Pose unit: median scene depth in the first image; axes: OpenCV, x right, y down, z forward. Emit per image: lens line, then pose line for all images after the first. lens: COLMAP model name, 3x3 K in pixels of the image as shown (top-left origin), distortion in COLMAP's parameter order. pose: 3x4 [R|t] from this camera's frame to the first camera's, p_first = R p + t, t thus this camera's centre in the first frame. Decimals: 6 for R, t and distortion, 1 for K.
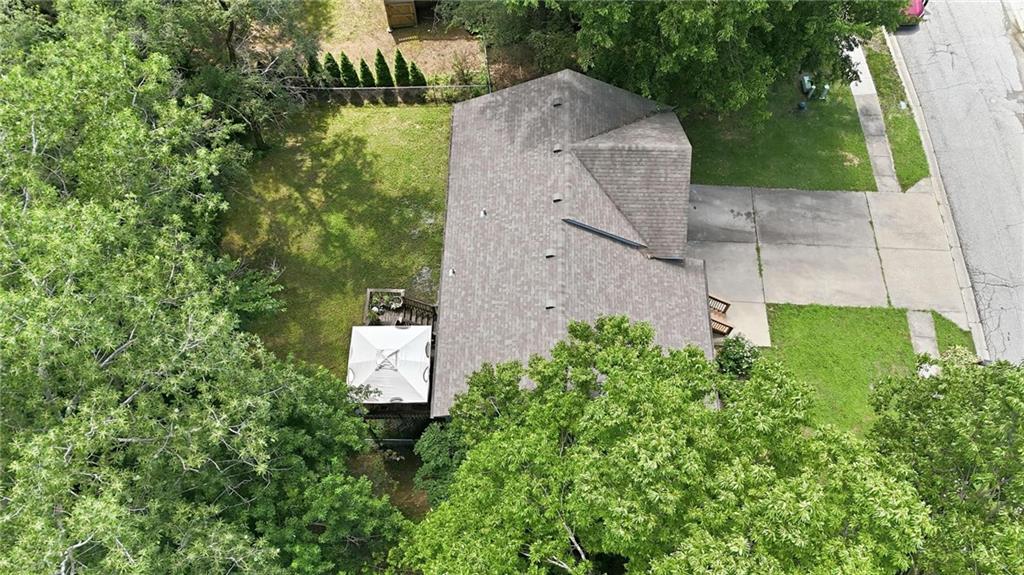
lens RADIAL K [[767.9, 0, 512.0], [0, 767.9, 287.5], [0, 0, 1]] dist [0.059878, -0.001931]
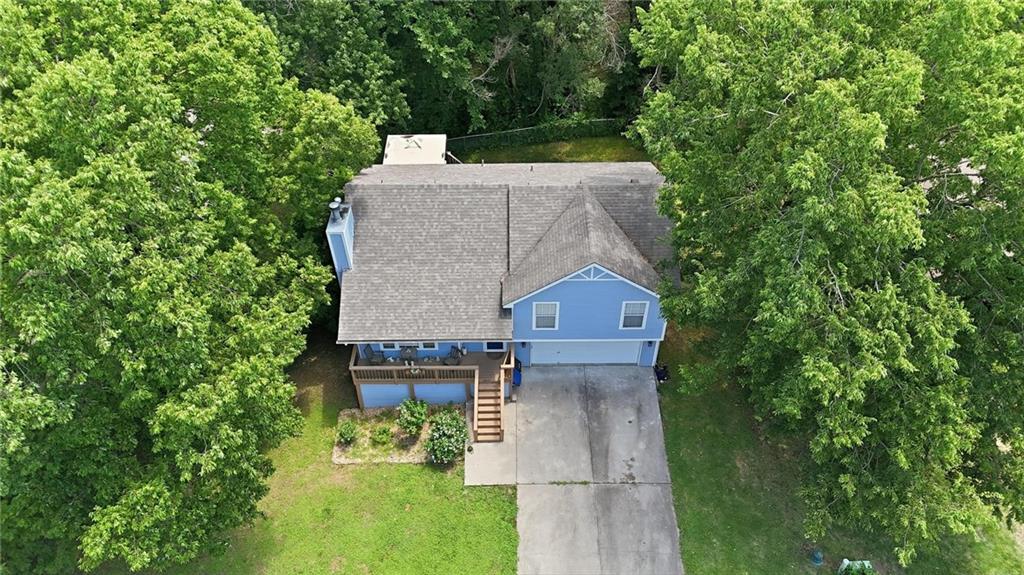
lens RADIAL K [[767.9, 0, 512.0], [0, 767.9, 287.5], [0, 0, 1]] dist [0.059878, -0.001931]
pose [[0.029555, 0.711629, -0.701934, 0.757877], [-0.902694, 0.320583, 0.287003, -0.289275], [0.429267, 0.625149, 0.651857, 0.274512]]
